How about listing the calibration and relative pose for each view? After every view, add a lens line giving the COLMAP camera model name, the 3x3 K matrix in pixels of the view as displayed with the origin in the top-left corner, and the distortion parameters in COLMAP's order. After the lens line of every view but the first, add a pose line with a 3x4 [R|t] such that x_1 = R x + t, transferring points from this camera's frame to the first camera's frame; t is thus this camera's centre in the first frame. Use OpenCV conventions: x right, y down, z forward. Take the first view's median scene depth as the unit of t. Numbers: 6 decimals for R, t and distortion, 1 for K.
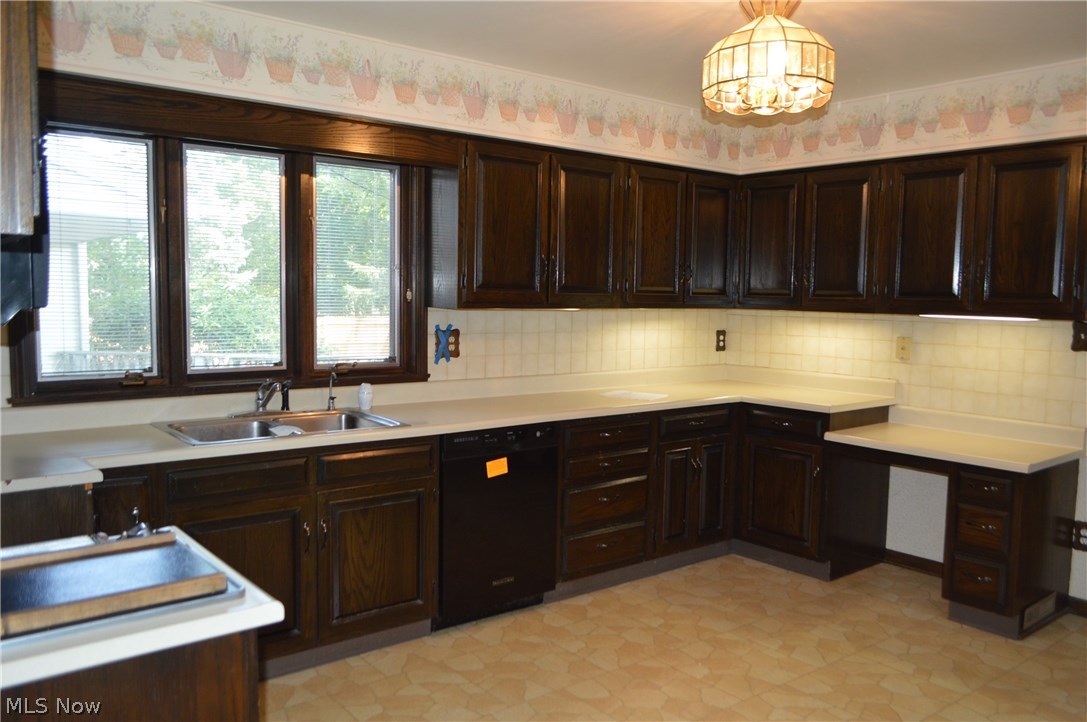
lens RADIAL K [[890.0, 0, 543.5], [0, 890.0, 361.0], [0, 0, 1]] dist [0.094118, -0.000966]
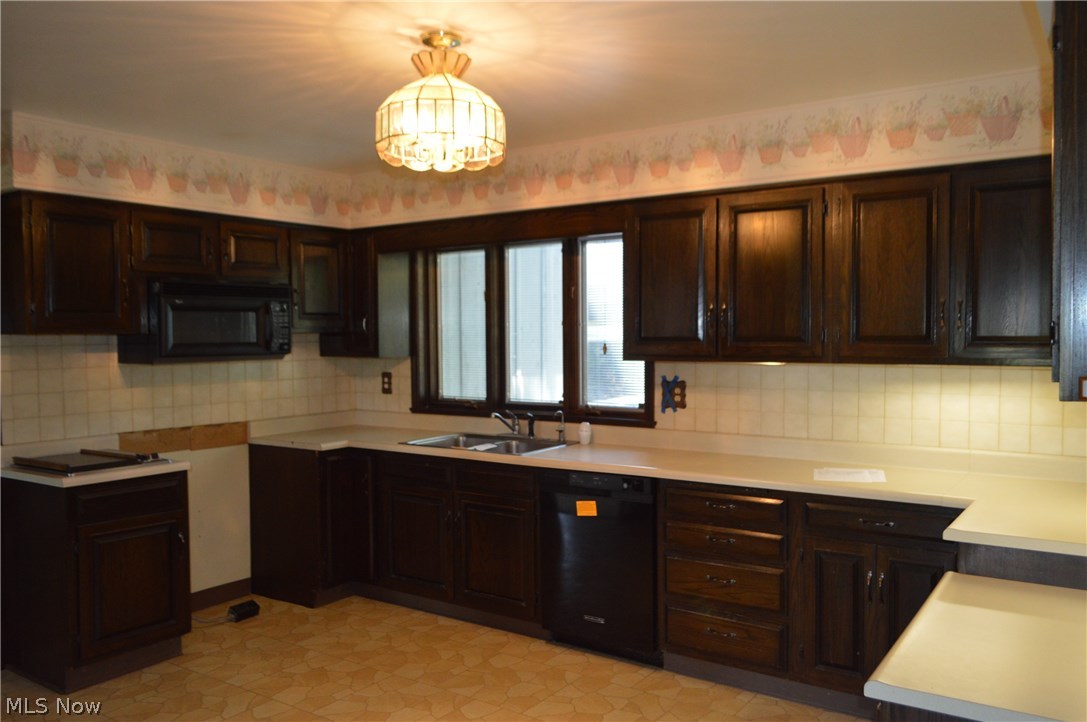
lens RADIAL K [[841.9, 0, 544.8], [0, 841.9, 371.3], [0, 0, 1]] dist [-0.007173, -0.000566]
pose [[0.289970, 0.015429, -0.956911, 0.828813], [-0.074550, 0.997196, -0.006512, -0.030385], [0.954128, 0.073227, 0.290308, 0.607105]]
